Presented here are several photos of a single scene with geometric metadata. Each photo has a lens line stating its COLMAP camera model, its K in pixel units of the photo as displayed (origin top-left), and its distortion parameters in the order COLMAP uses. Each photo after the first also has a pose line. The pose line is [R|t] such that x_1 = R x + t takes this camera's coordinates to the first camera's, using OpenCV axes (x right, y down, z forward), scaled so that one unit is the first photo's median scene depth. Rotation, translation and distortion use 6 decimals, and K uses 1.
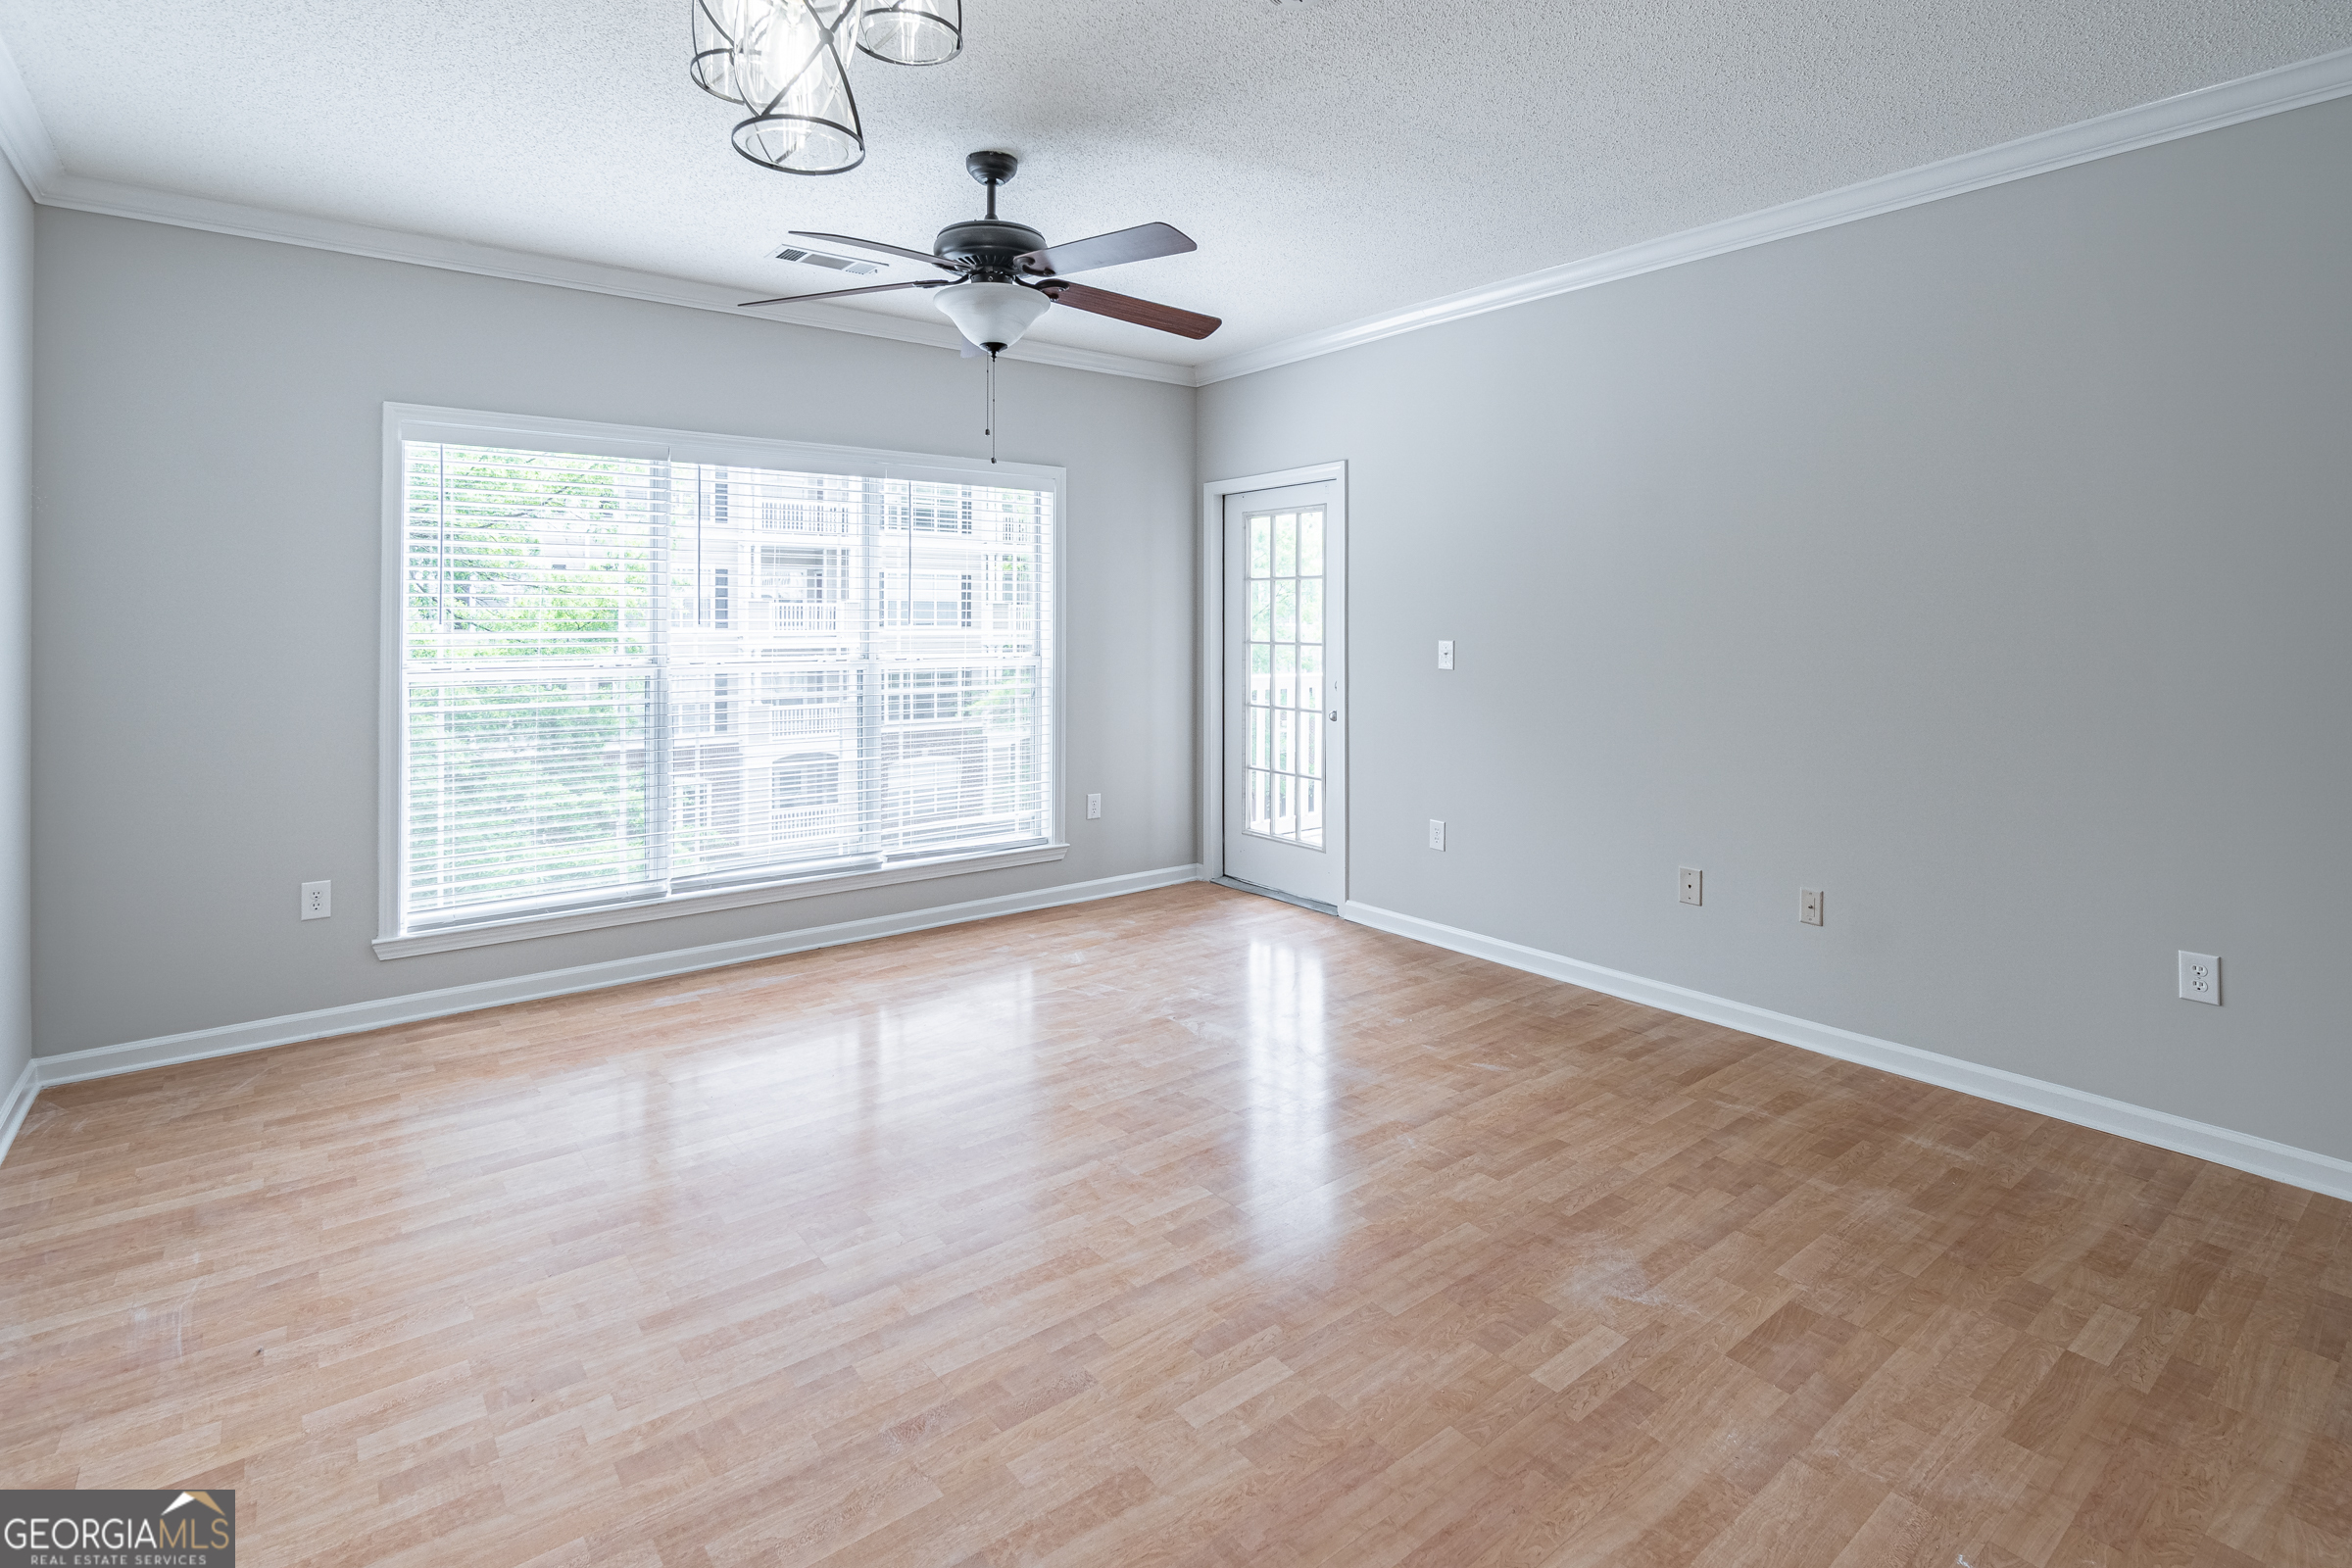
lens RADIAL K [[1139.5, 0, 1168.1], [0, 1139.5, 621.4], [0, 0, 1]] dist [-0.005710, 0.001263]
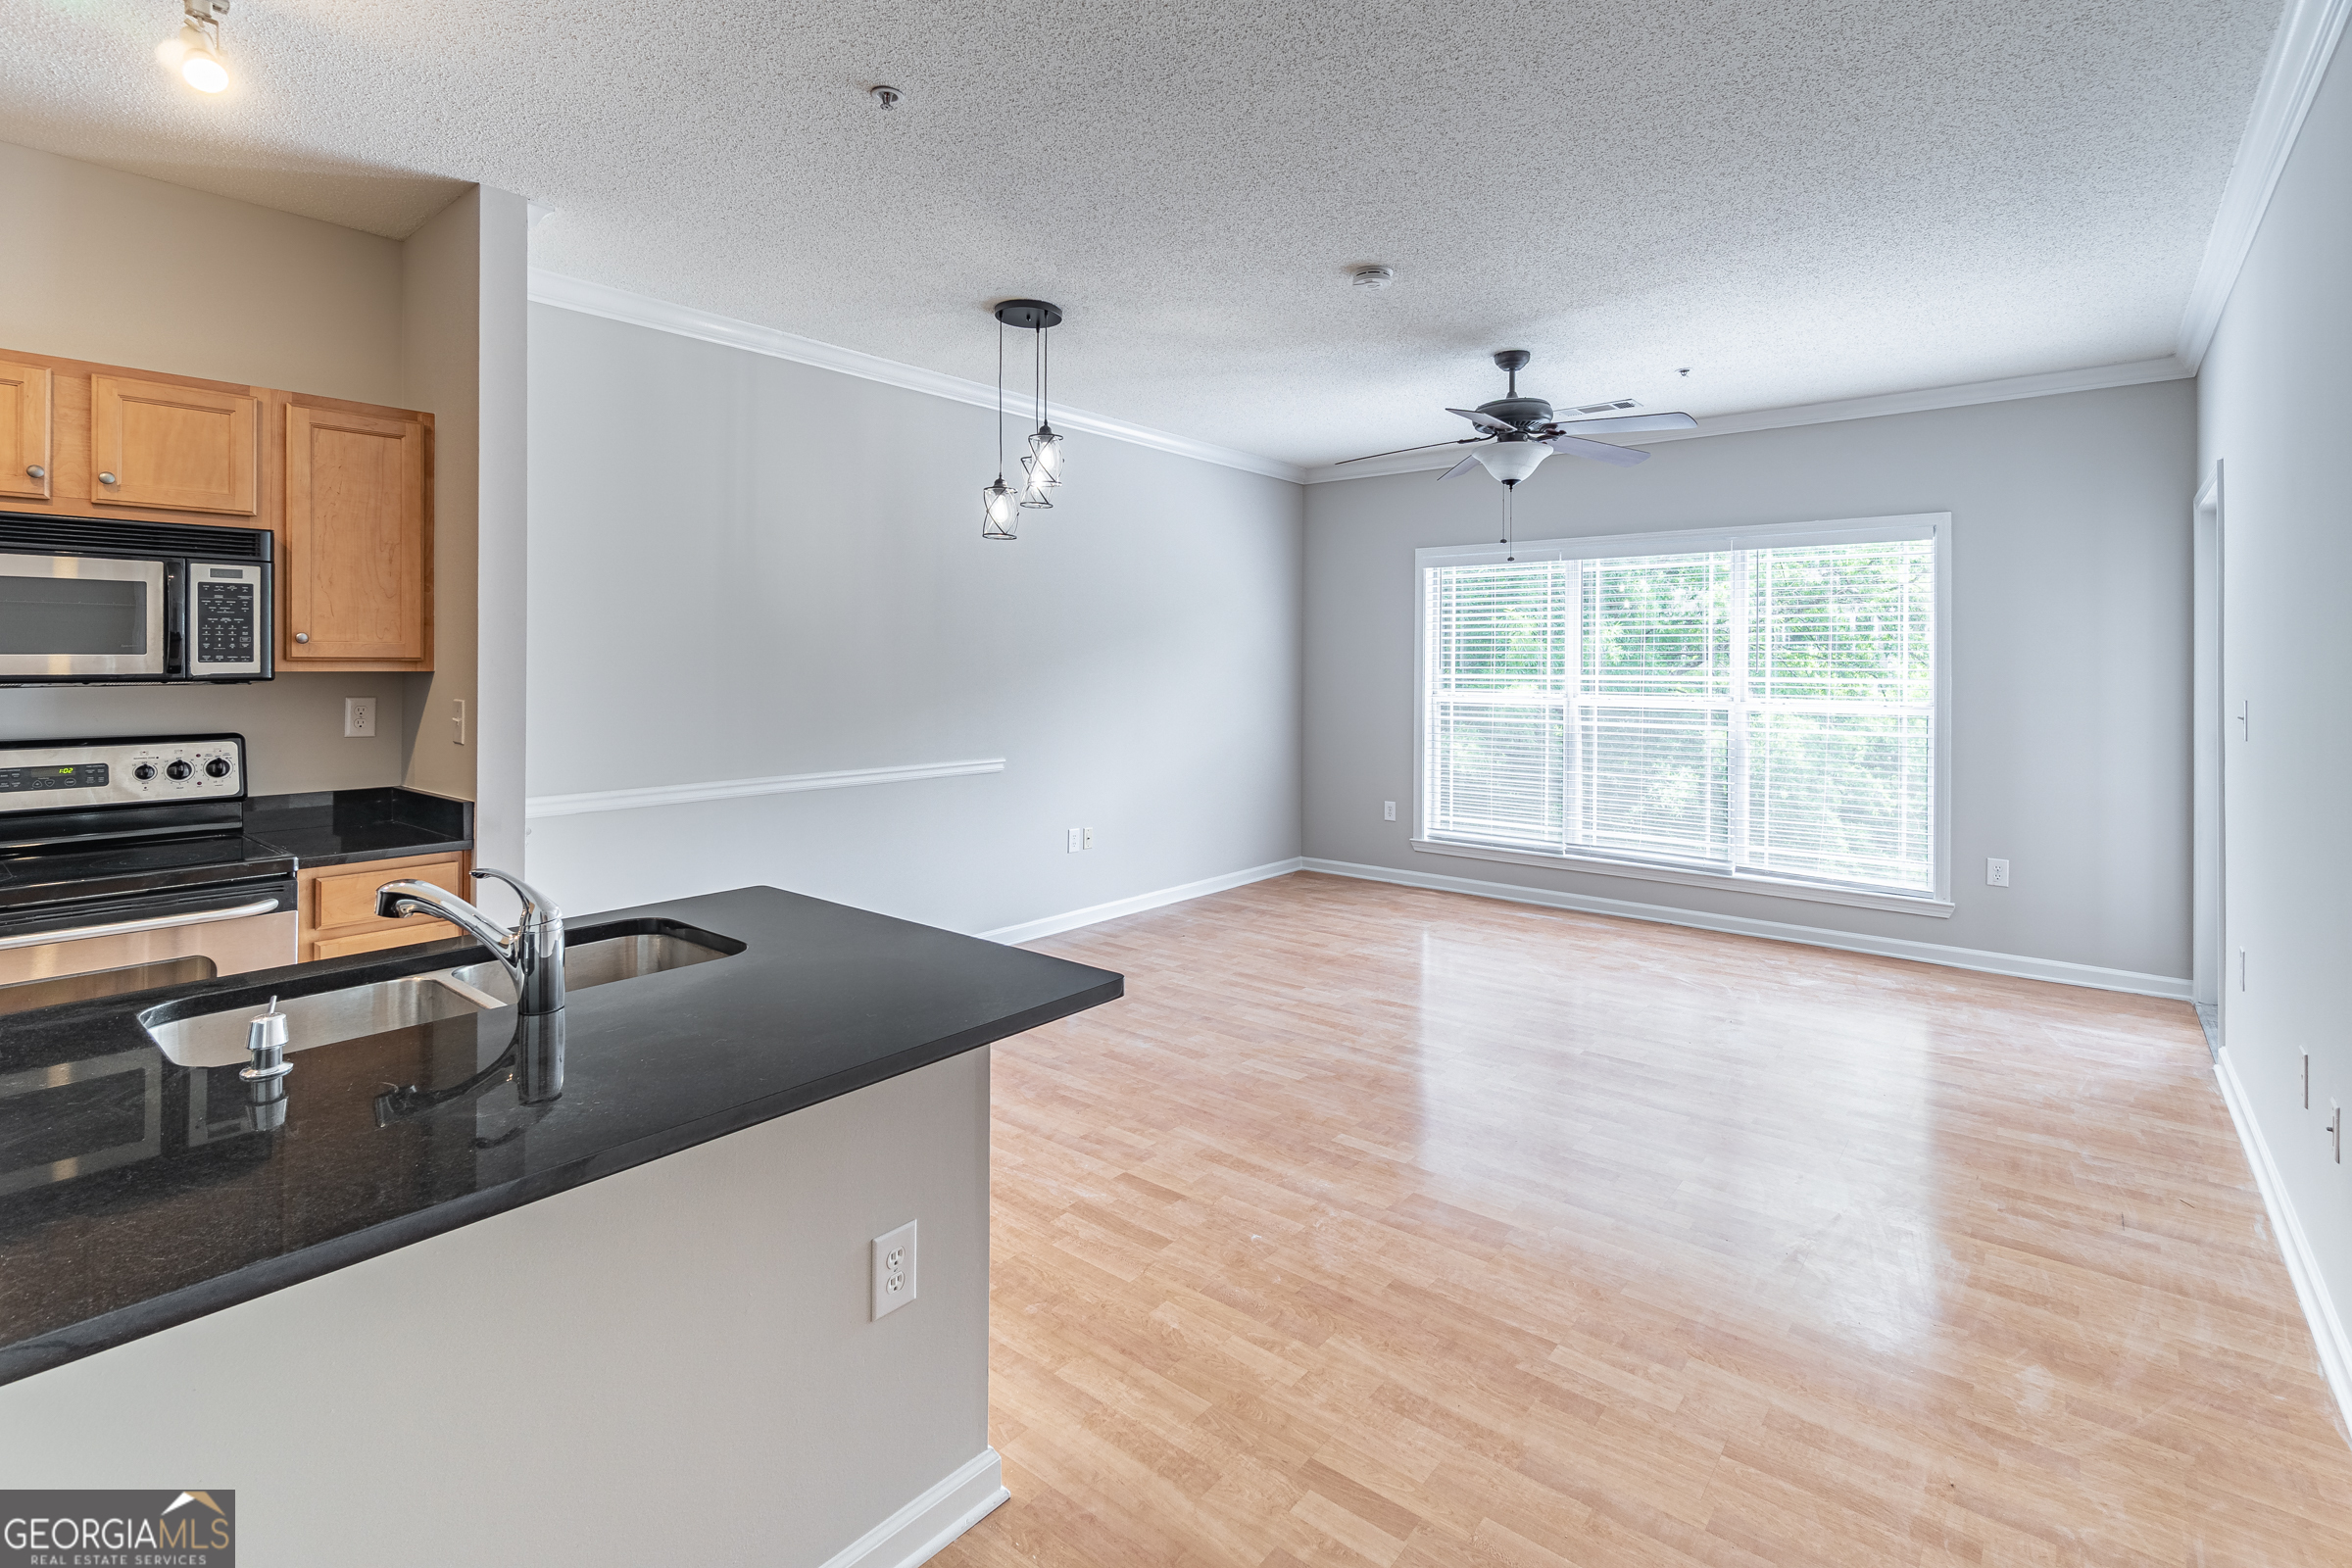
lens RADIAL K [[1077.3, 0, 1167.7], [0, 1077.3, 662.9], [0, 0, 1]] dist [-0.002458, -0.000459]
pose [[0.213975, -0.001407, -0.976838, 1.118545], [-0.006769, 0.999973, -0.002923, -0.000388], [0.976816, 0.007238, 0.213960, 0.269850]]
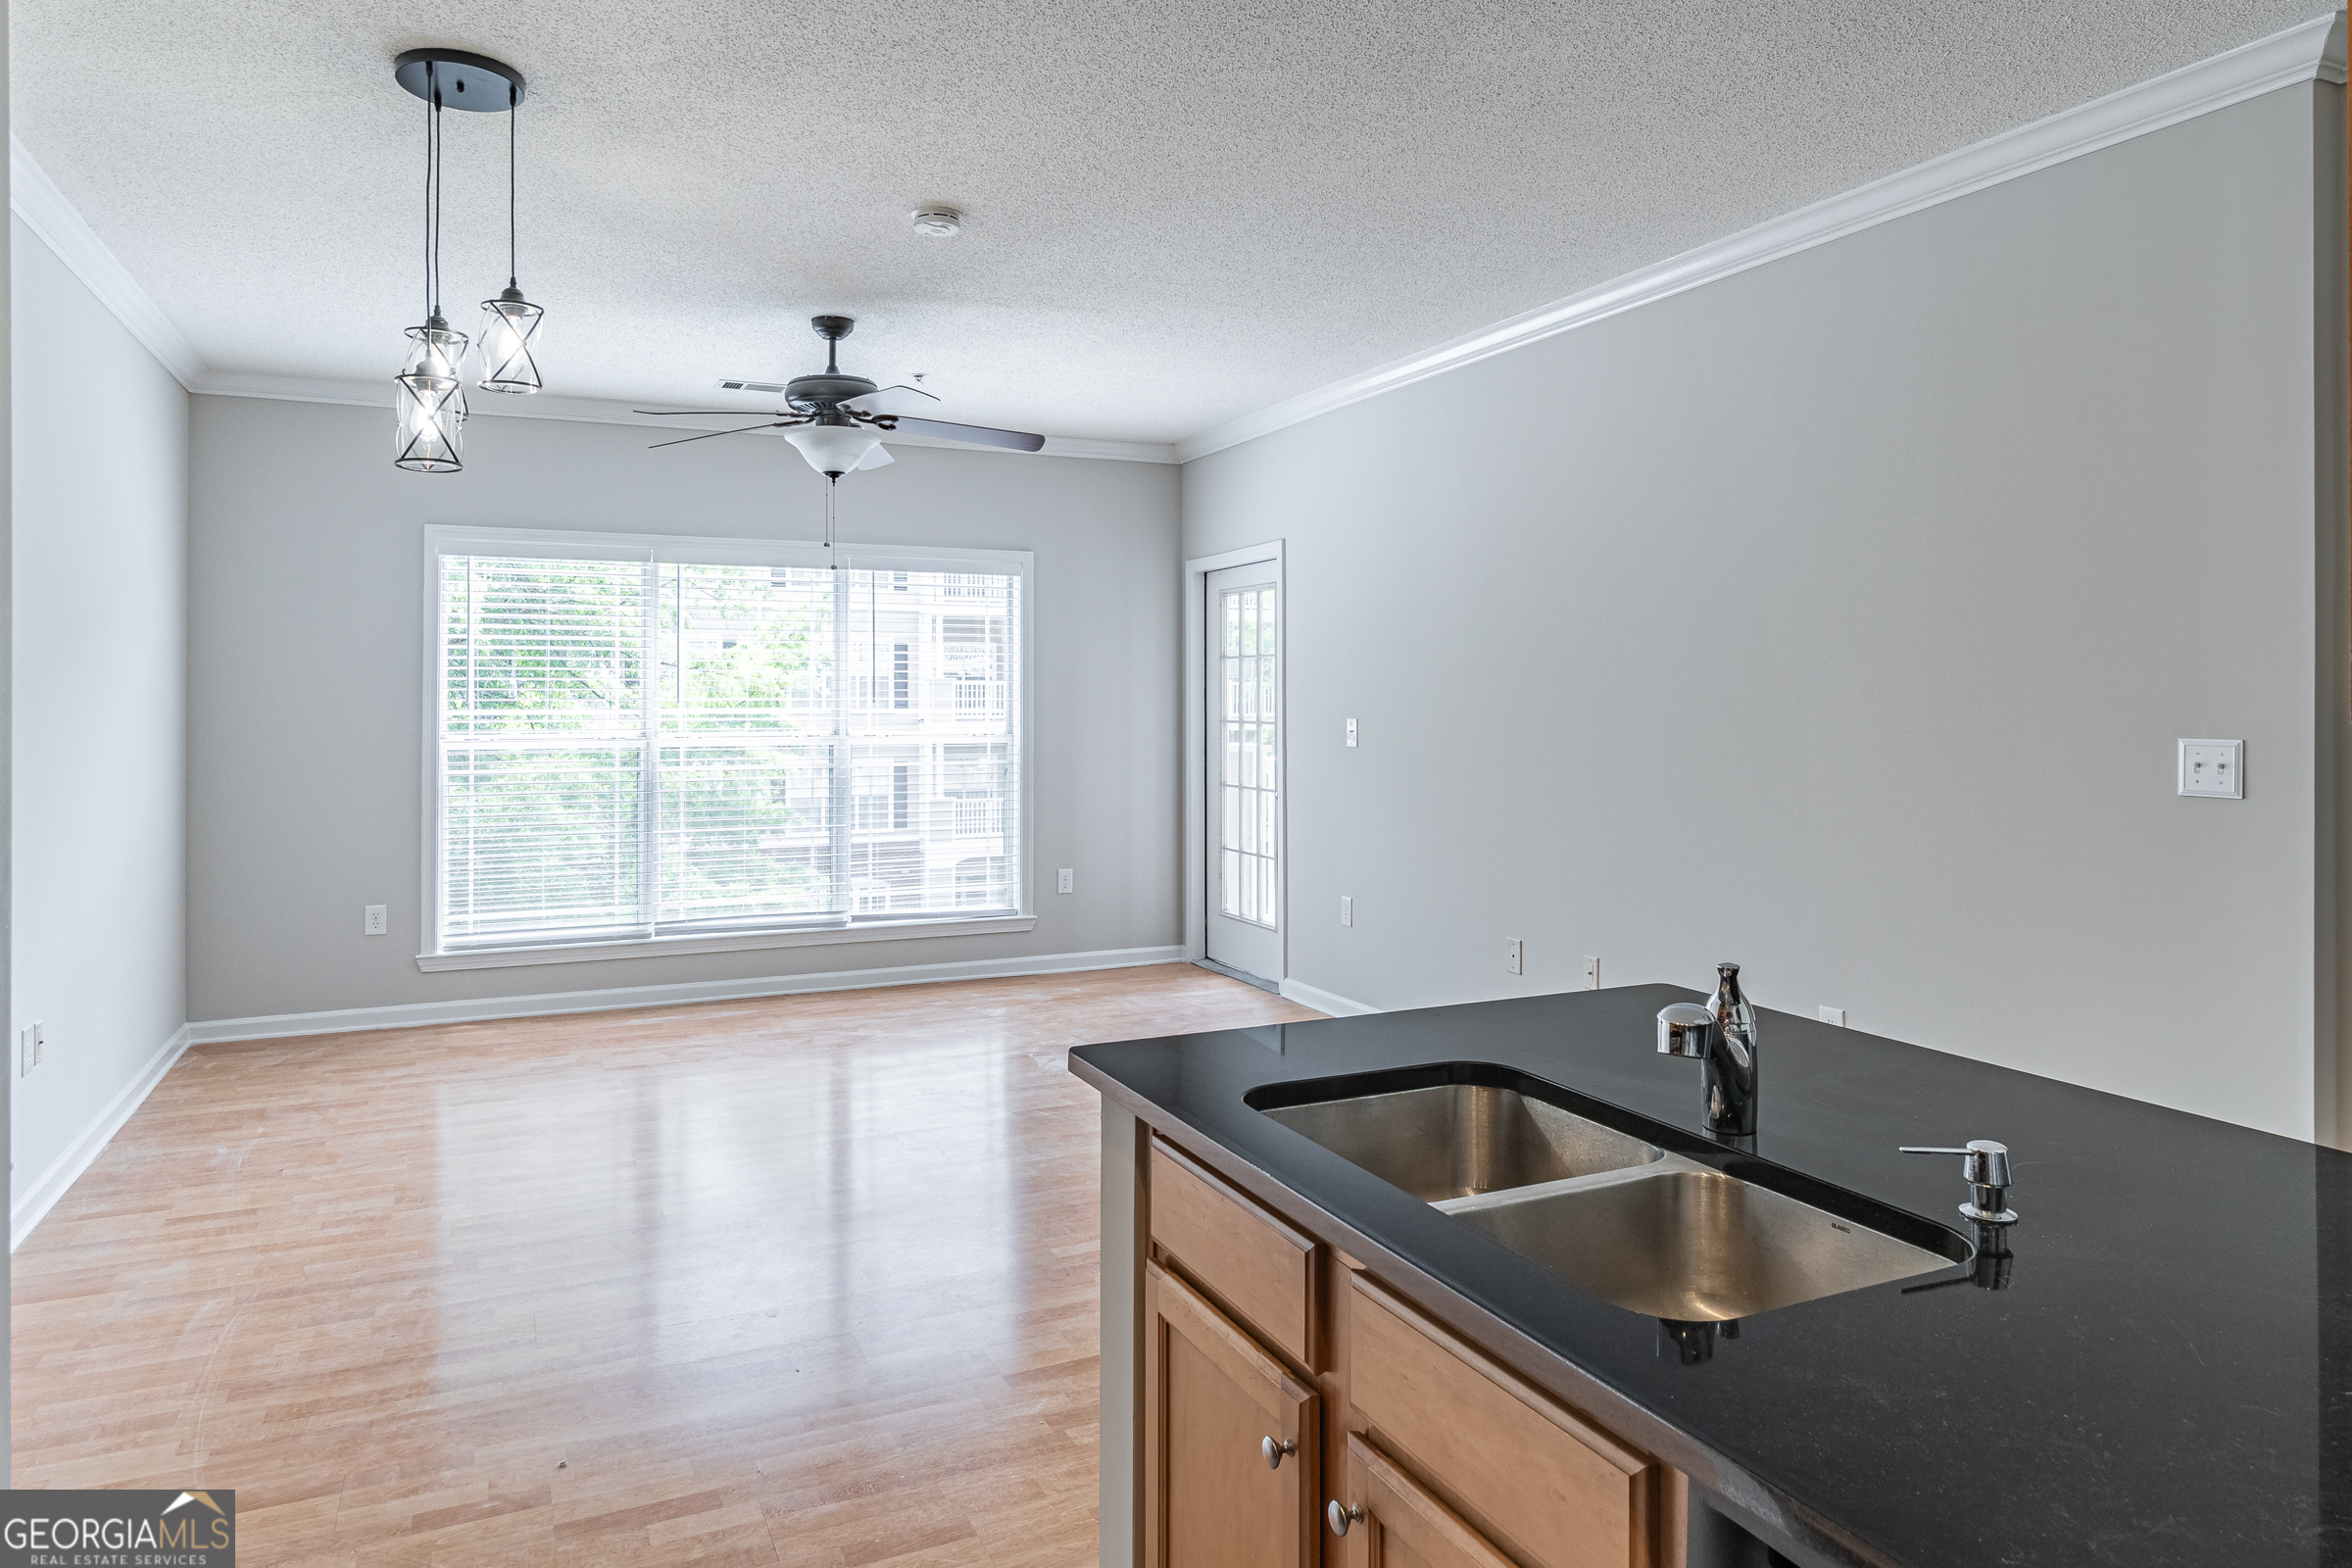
lens RADIAL K [[1439.5, 0, 1140.5], [0, 1439.5, 694.8], [0, 0, 1]] dist [-0.001034, -0.002062]
pose [[0.972316, -0.002078, -0.233659, 0.527785], [0.000923, 0.999987, -0.005051, 0.002598], [0.233667, 0.004695, 0.972305, -0.421656]]
